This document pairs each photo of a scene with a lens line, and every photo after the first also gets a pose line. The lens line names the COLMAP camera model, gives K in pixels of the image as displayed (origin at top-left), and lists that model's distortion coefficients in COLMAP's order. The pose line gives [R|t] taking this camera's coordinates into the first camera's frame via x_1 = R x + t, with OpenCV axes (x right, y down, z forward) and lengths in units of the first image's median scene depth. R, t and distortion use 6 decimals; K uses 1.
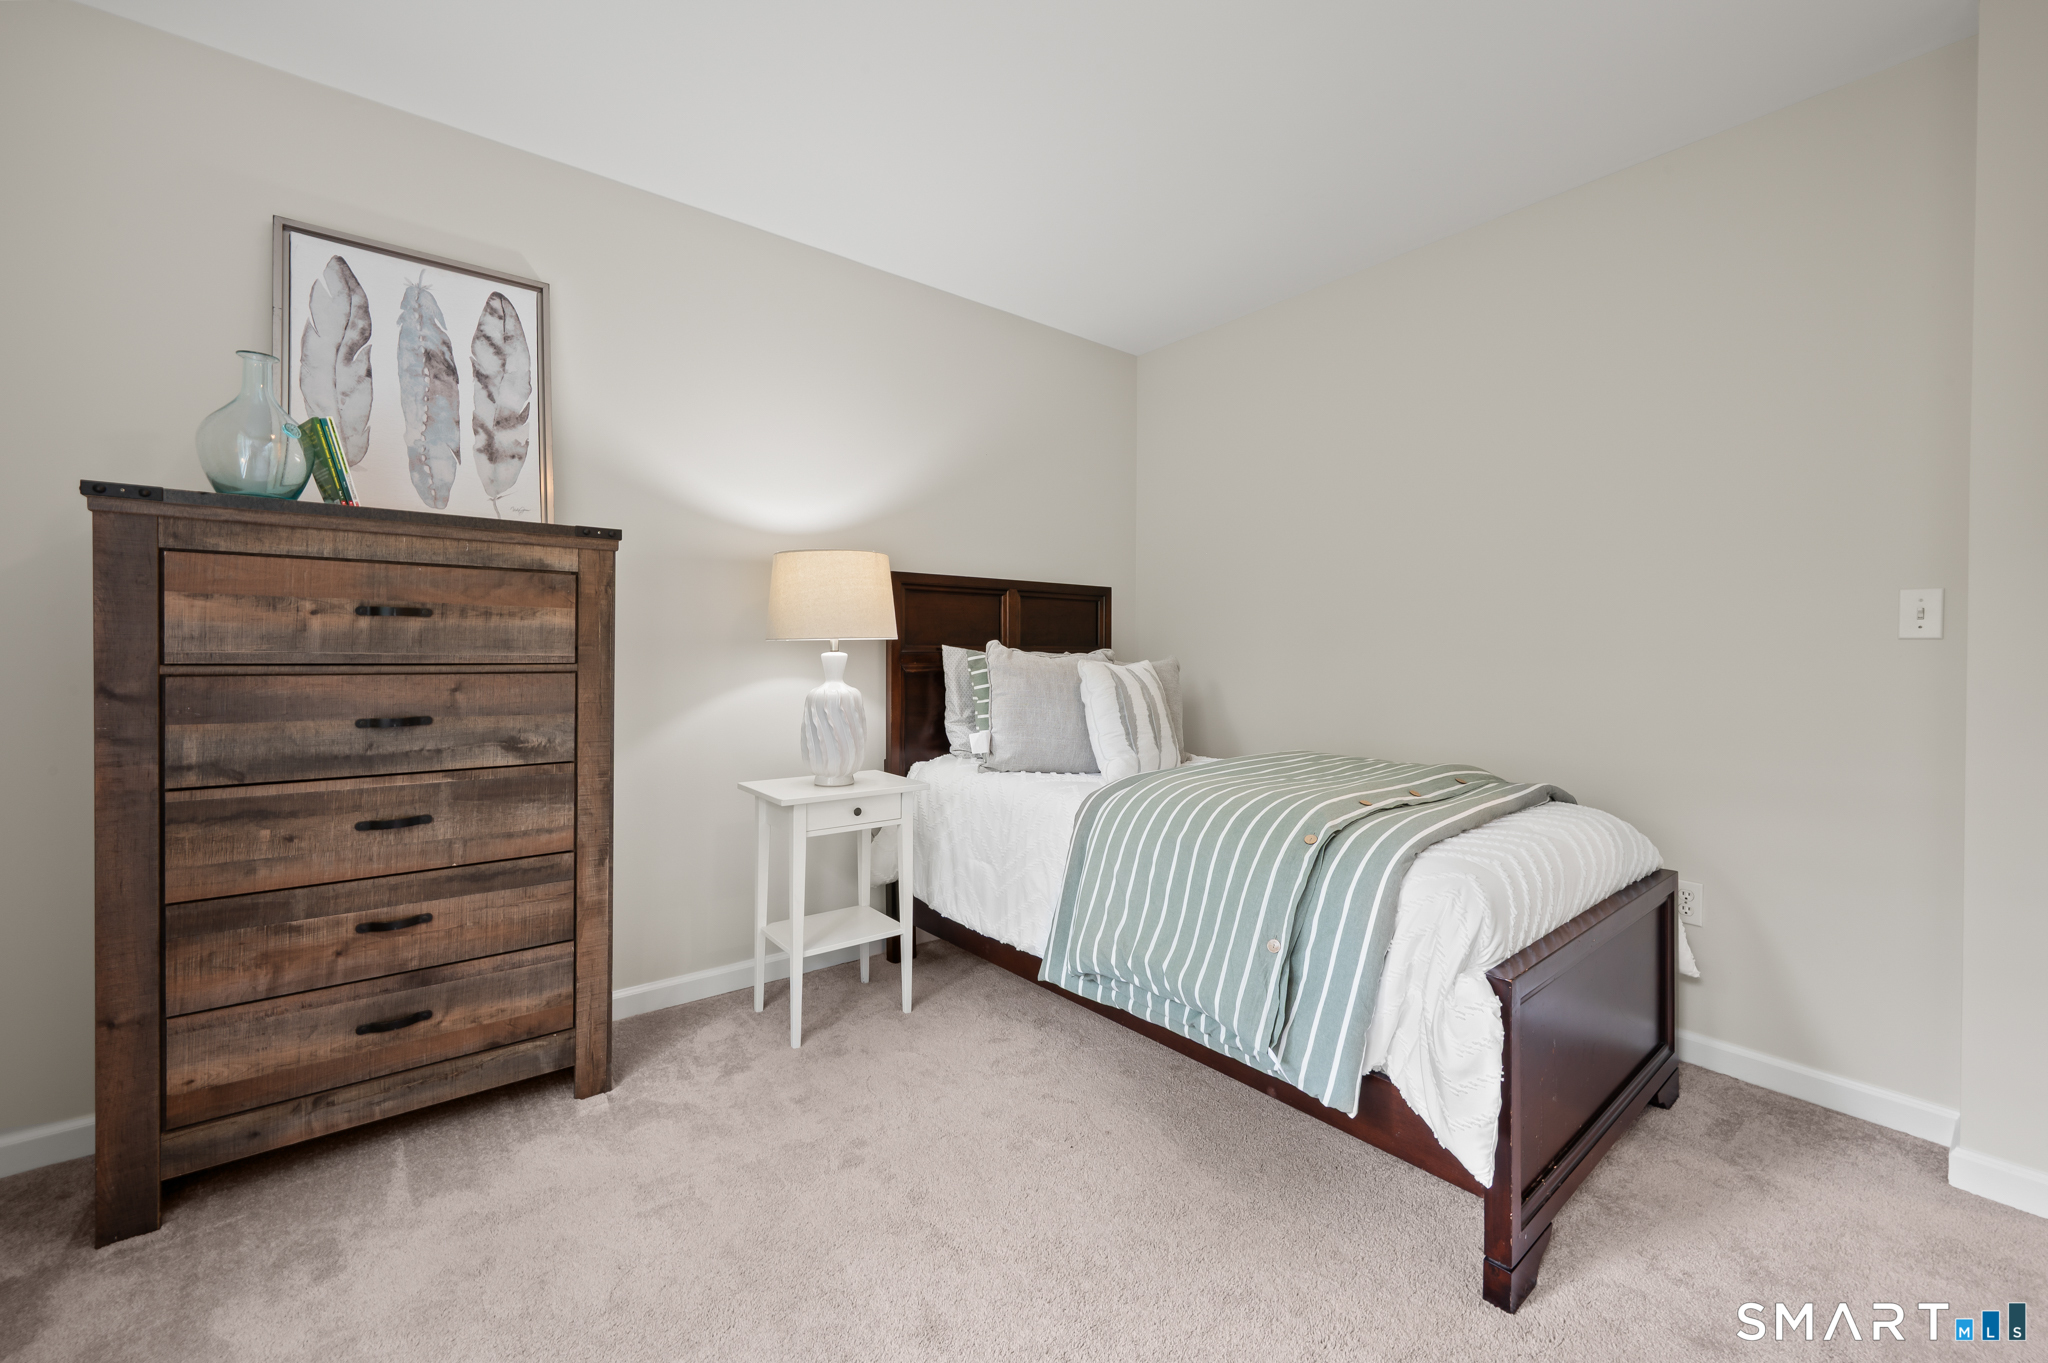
lens RADIAL K [[817.3, 0, 1027.7], [0, 817.3, 663.3], [0, 0, 1]] dist [-0.001468, -0.000171]
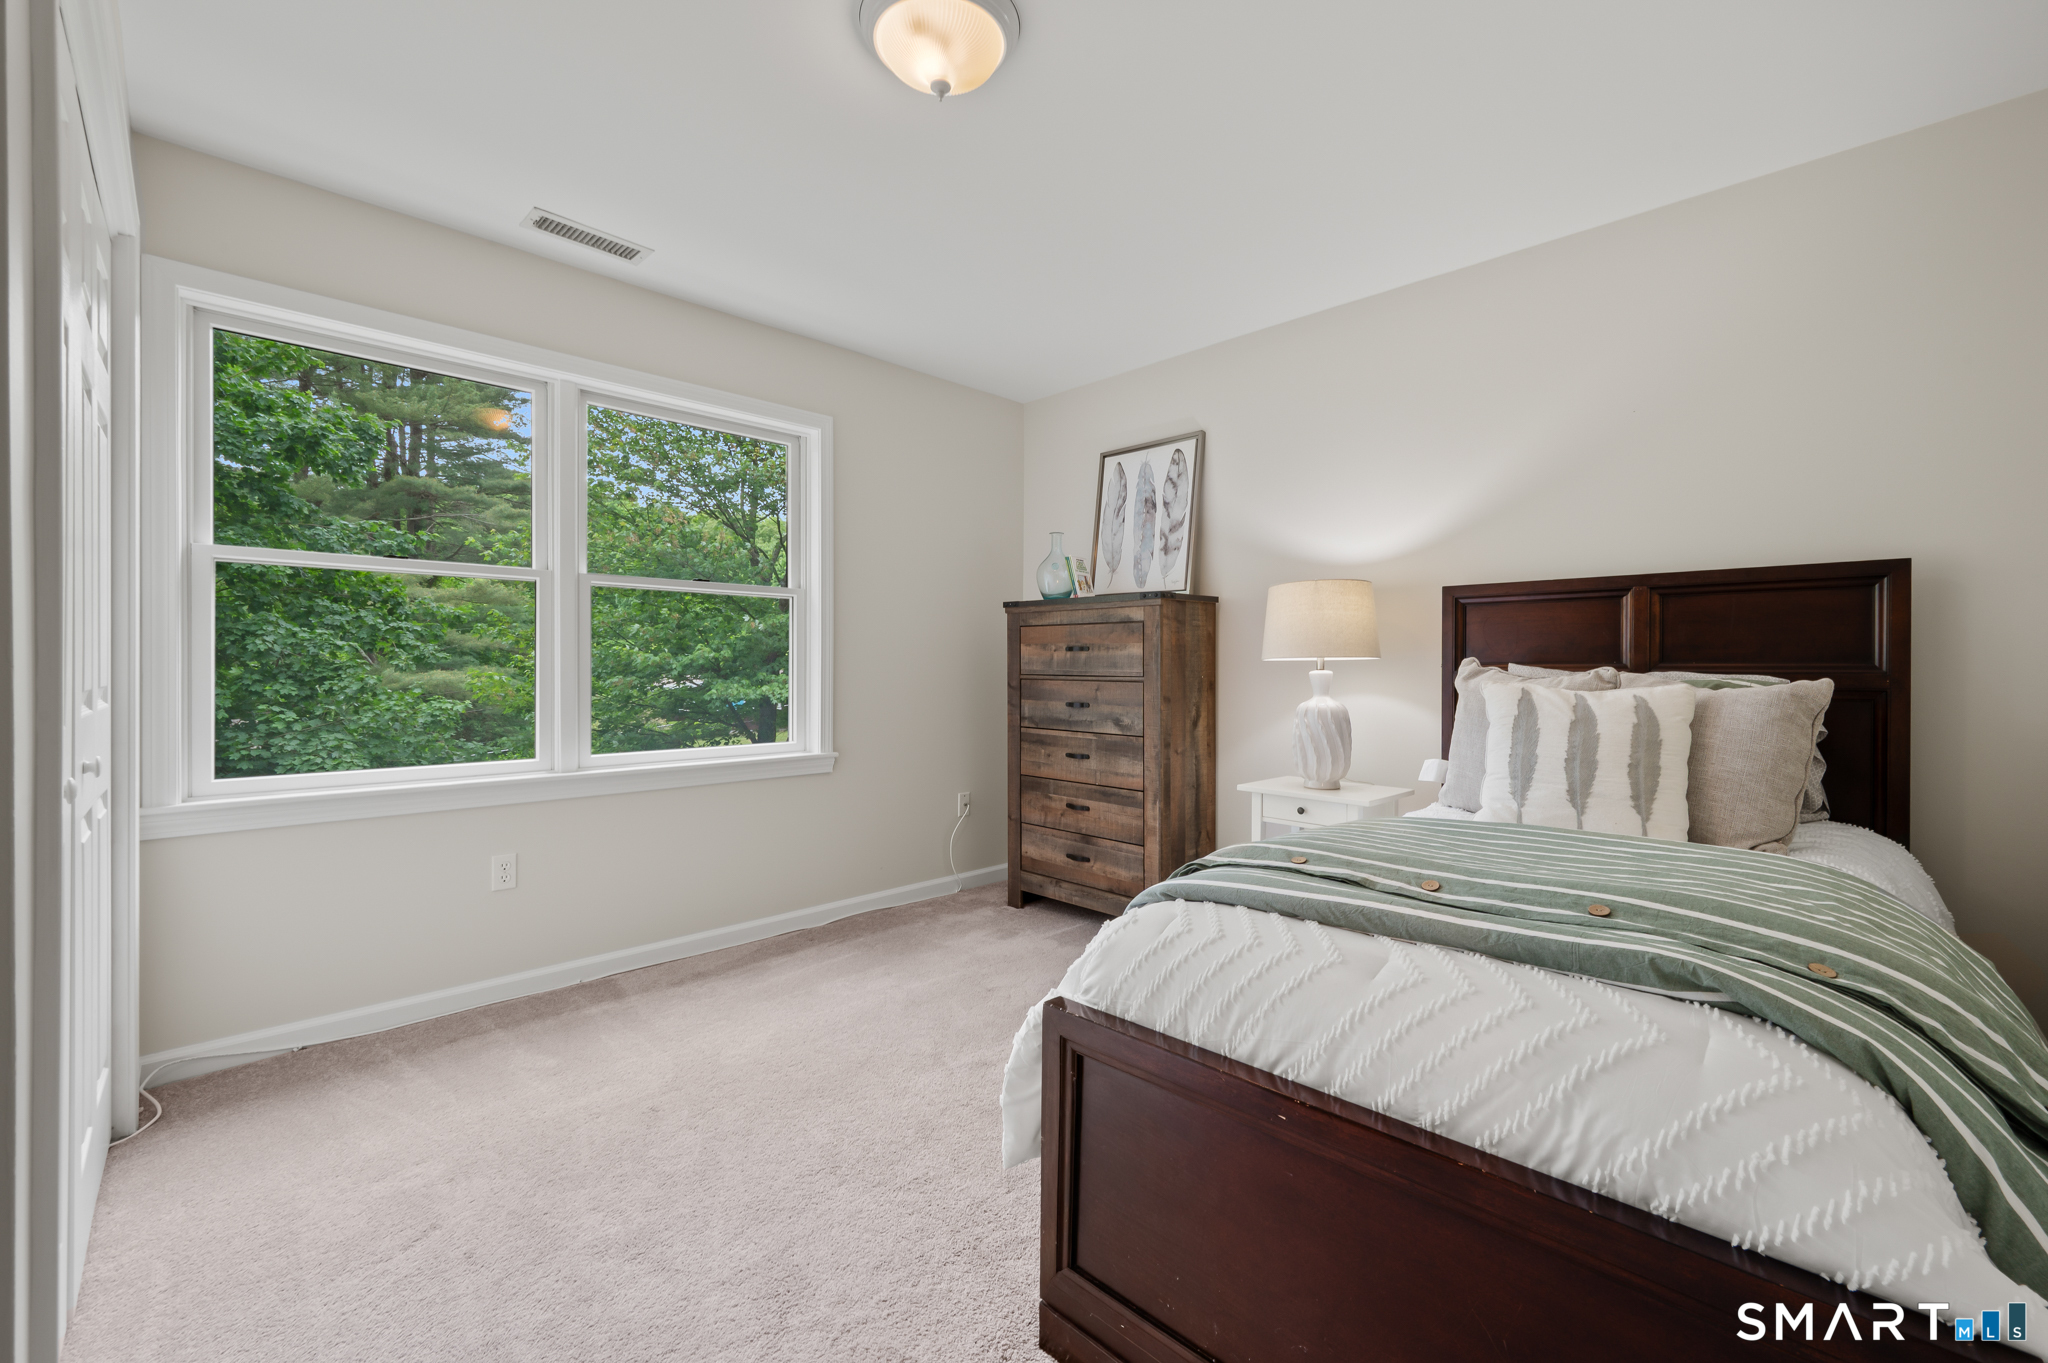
lens RADIAL K [[837.4, 0, 1024.0], [0, 837.4, 681.5], [0, 0, 1]] dist [0.000259, -0.000006]
pose [[0.101441, 0.013926, -0.994744, 1.180352], [-0.019240, 0.999742, 0.012034, -0.006015], [0.994656, 0.017918, 0.101683, 0.641298]]
